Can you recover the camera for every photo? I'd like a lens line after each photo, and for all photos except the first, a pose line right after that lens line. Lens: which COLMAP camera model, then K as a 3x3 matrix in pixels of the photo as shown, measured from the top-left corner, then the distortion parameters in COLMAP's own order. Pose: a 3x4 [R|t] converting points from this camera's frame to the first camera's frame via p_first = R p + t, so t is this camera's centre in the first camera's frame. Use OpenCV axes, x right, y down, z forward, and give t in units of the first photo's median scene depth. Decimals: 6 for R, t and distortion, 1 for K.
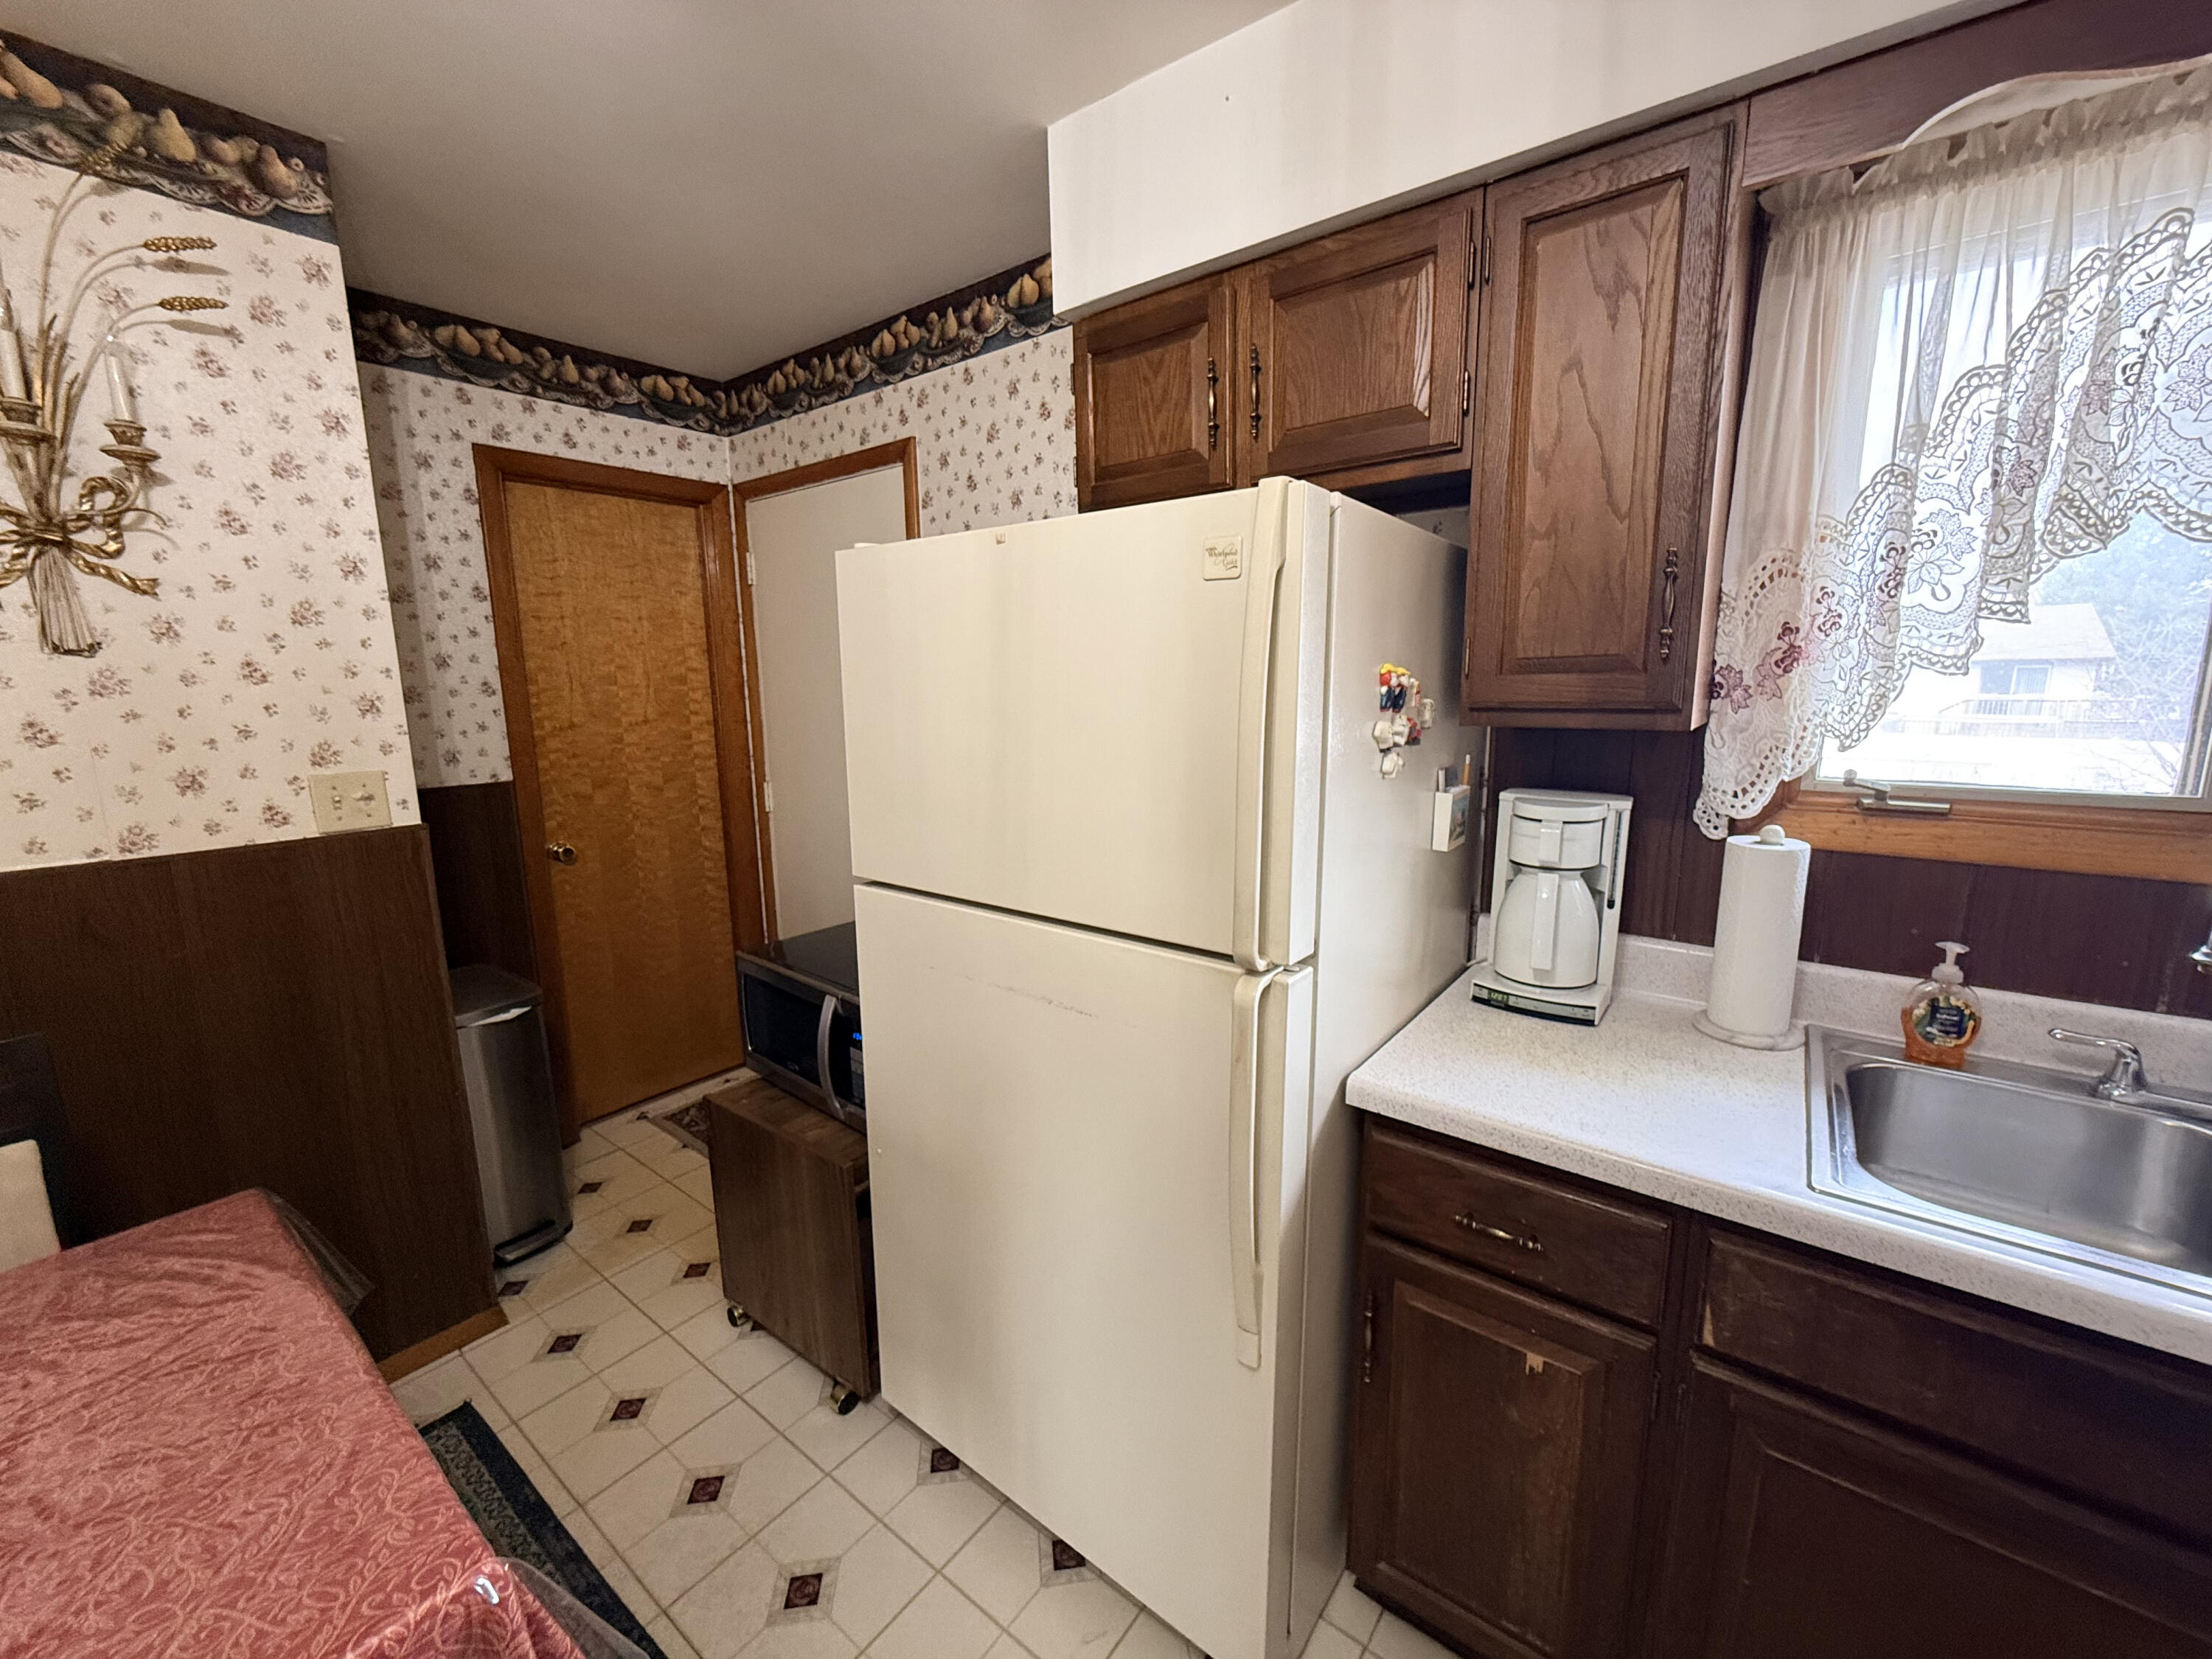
lens RADIAL K [[880.5, 0, 1111.8], [0, 880.5, 831.6], [0, 0, 1]] dist [0.000458, -0.000289]
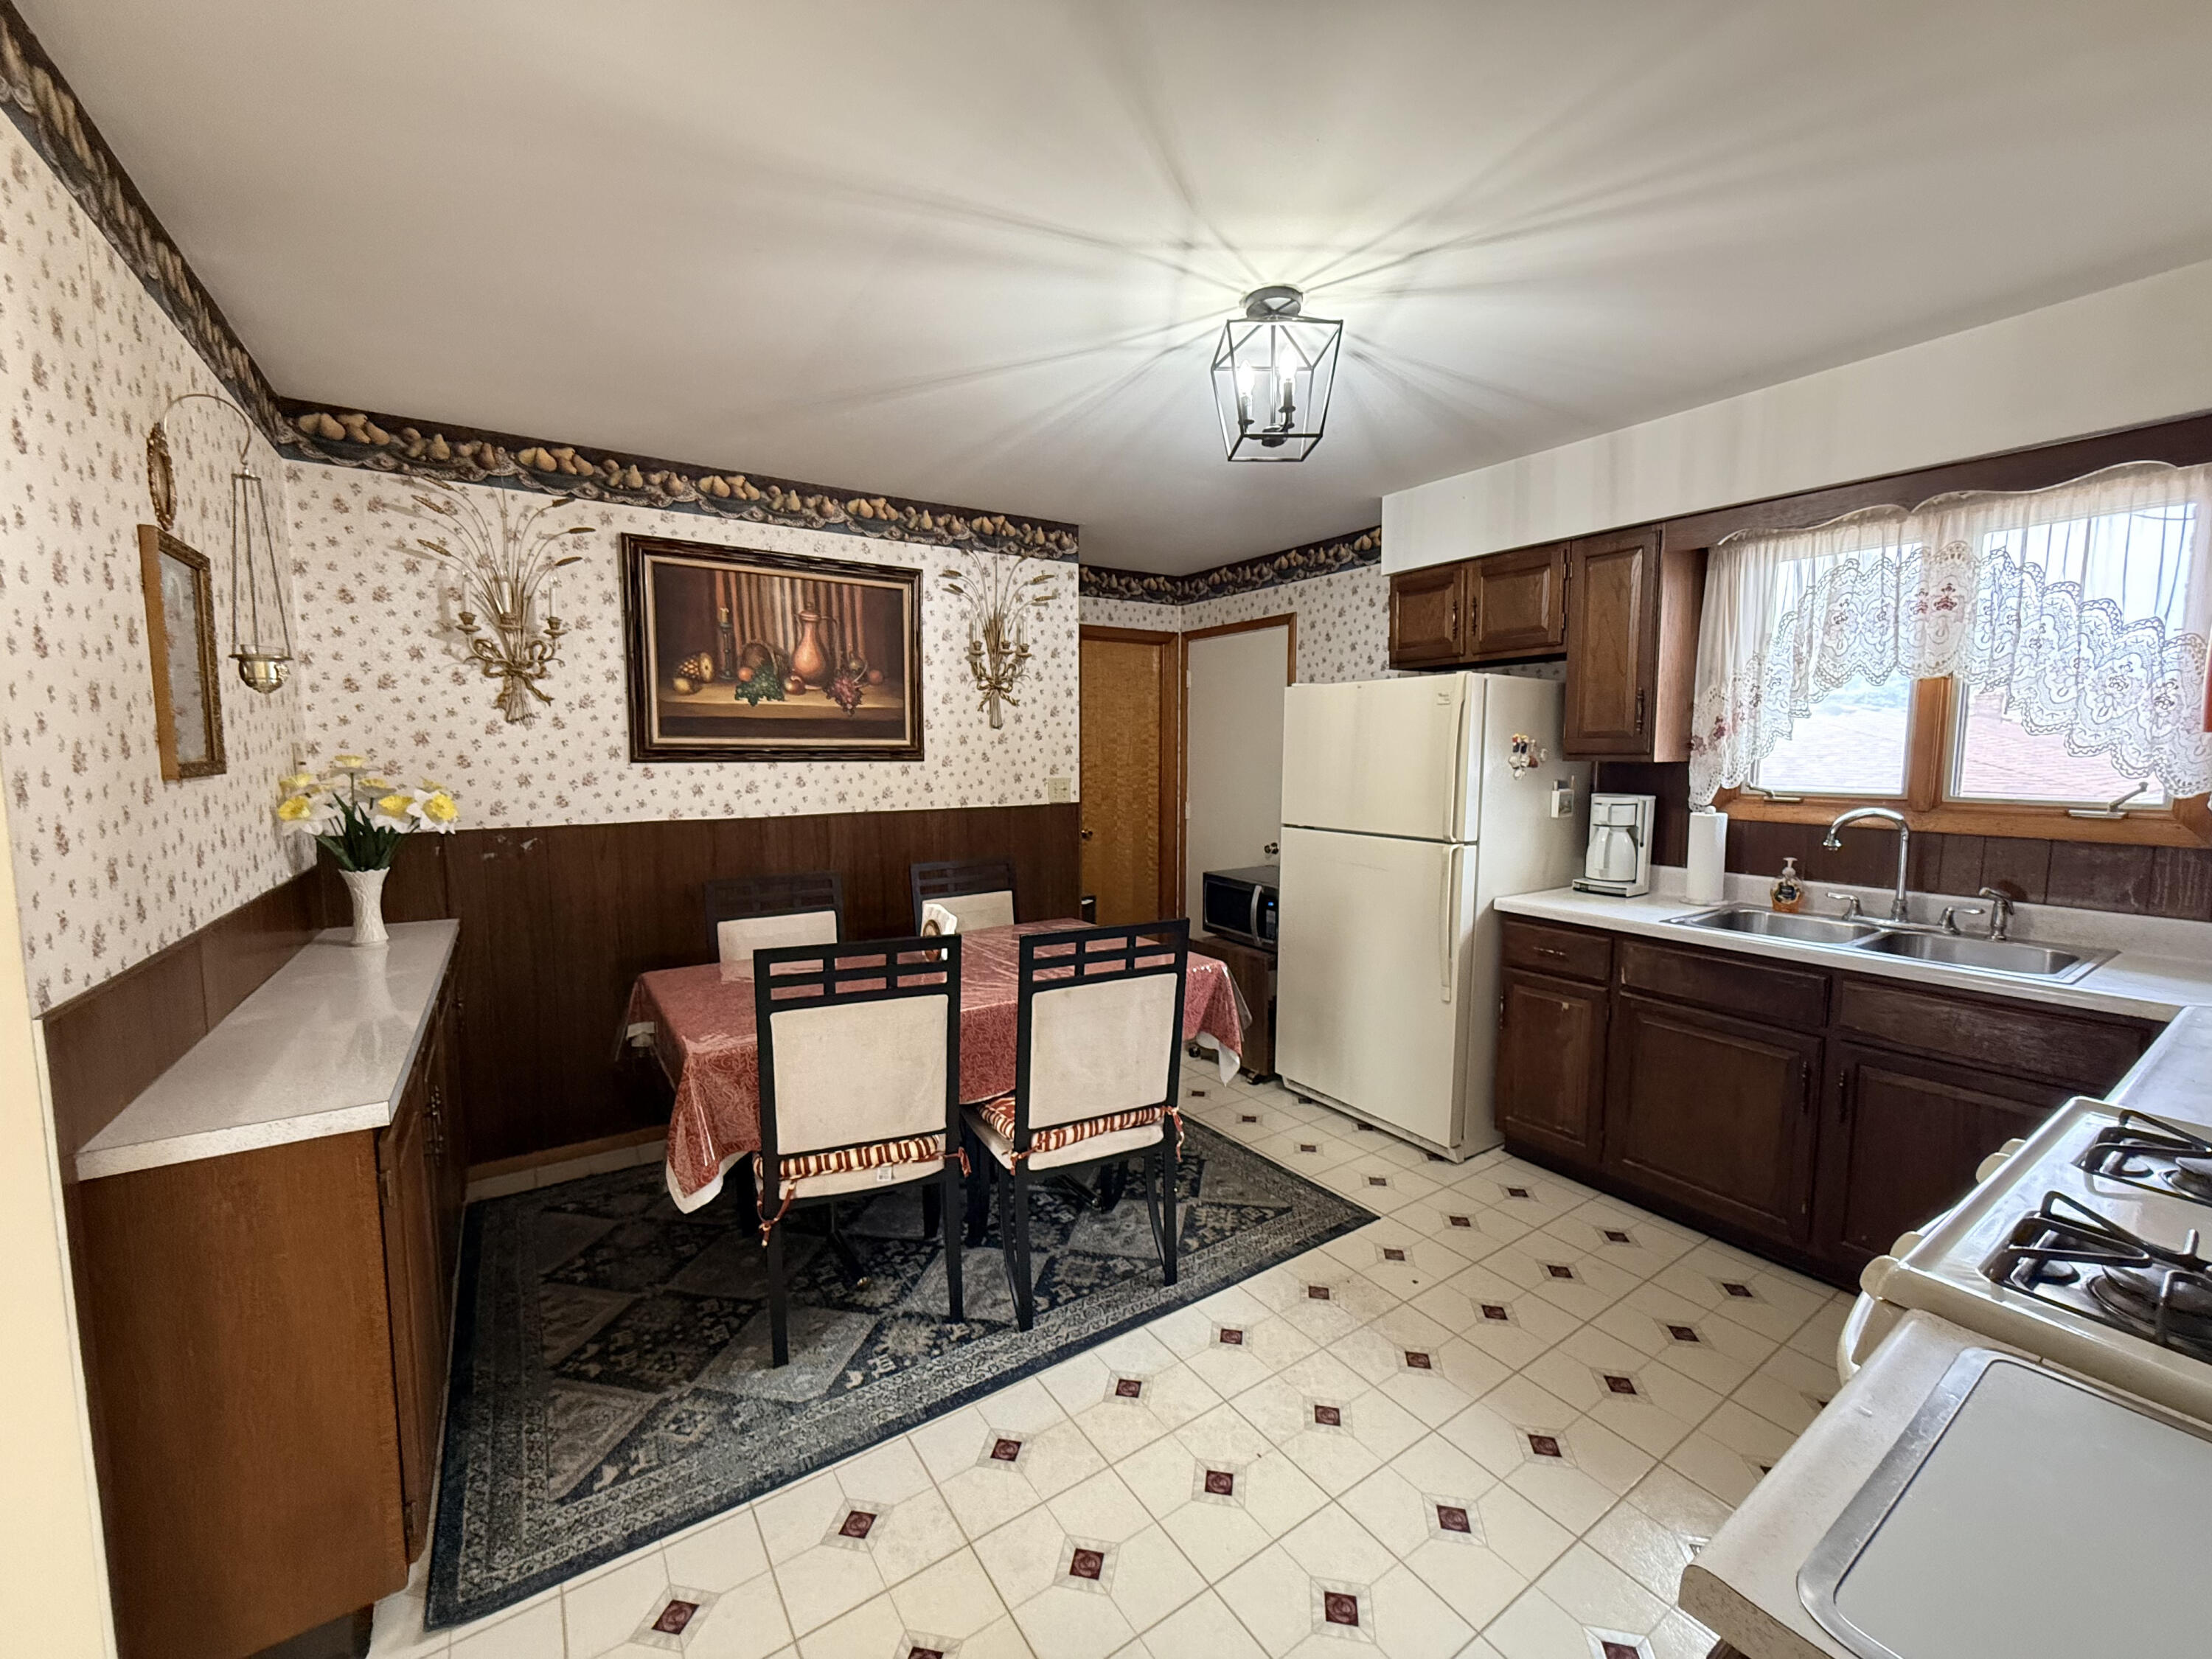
lens RADIAL K [[880.5, 0, 1111.8], [0, 880.5, 831.6], [0, 0, 1]] dist [0.000458, -0.000289]
pose [[0.948369, 0.039854, -0.314657, 0.012755], [-0.064216, 0.995655, -0.067438, 0.238958], [0.310602, 0.084162, 0.946807, -1.239331]]
